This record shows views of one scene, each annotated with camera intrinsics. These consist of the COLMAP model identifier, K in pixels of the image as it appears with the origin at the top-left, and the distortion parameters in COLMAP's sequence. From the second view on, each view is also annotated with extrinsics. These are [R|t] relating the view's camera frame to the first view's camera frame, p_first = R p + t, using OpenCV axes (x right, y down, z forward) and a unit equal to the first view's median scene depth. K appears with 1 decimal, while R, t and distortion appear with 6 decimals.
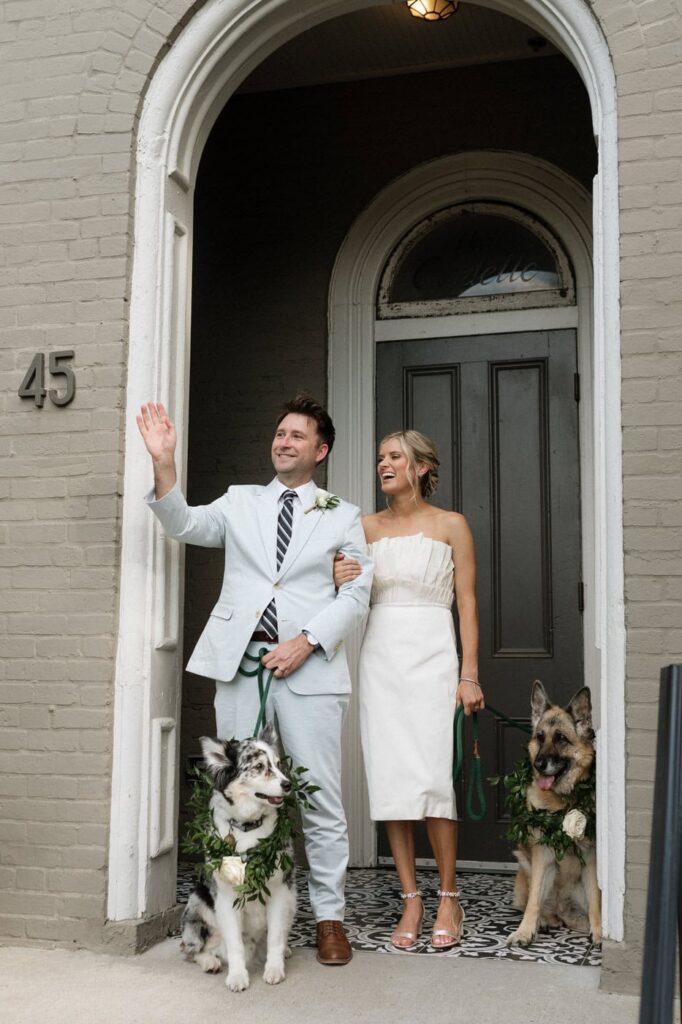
lens RADIAL K [[1290.6, 0, 341.0], [0, 1290.6, 512.0], [0, 0, 1]] dist [0.007884, -0.032011]
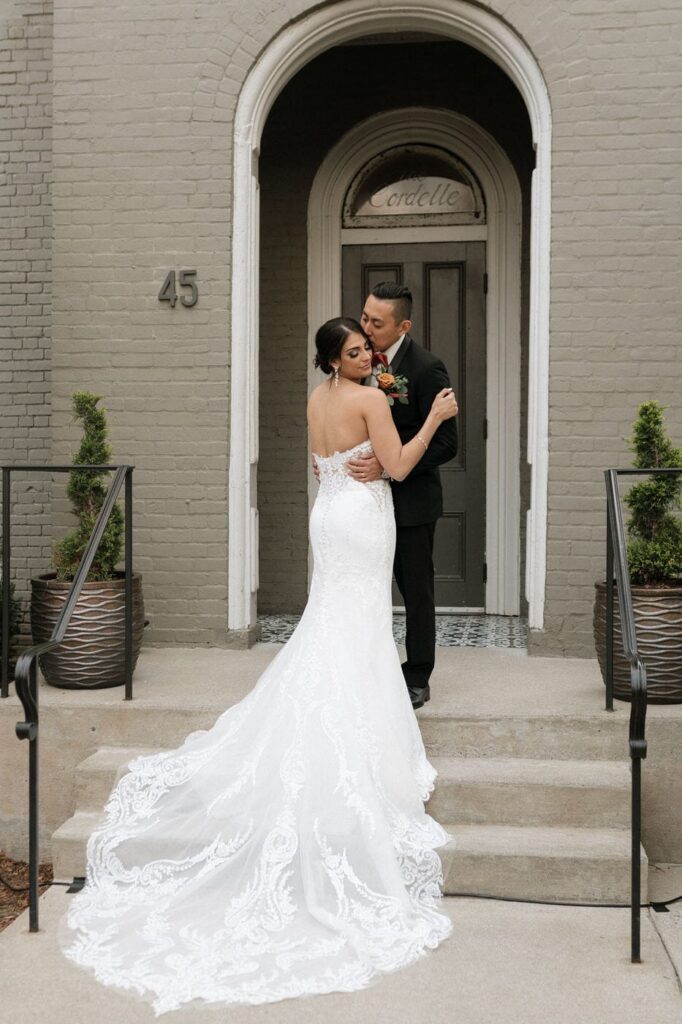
lens RADIAL K [[1289.3, 0, 310.5], [0, 1289.3, 514.3], [0, 0, 1]] dist [0.001463, 0.005202]
pose [[0.989124, -0.006833, 0.146923, -0.297162], [-0.013857, 0.990149, 0.139334, -0.052746], [-0.146428, -0.139854, 0.979285, -0.551424]]
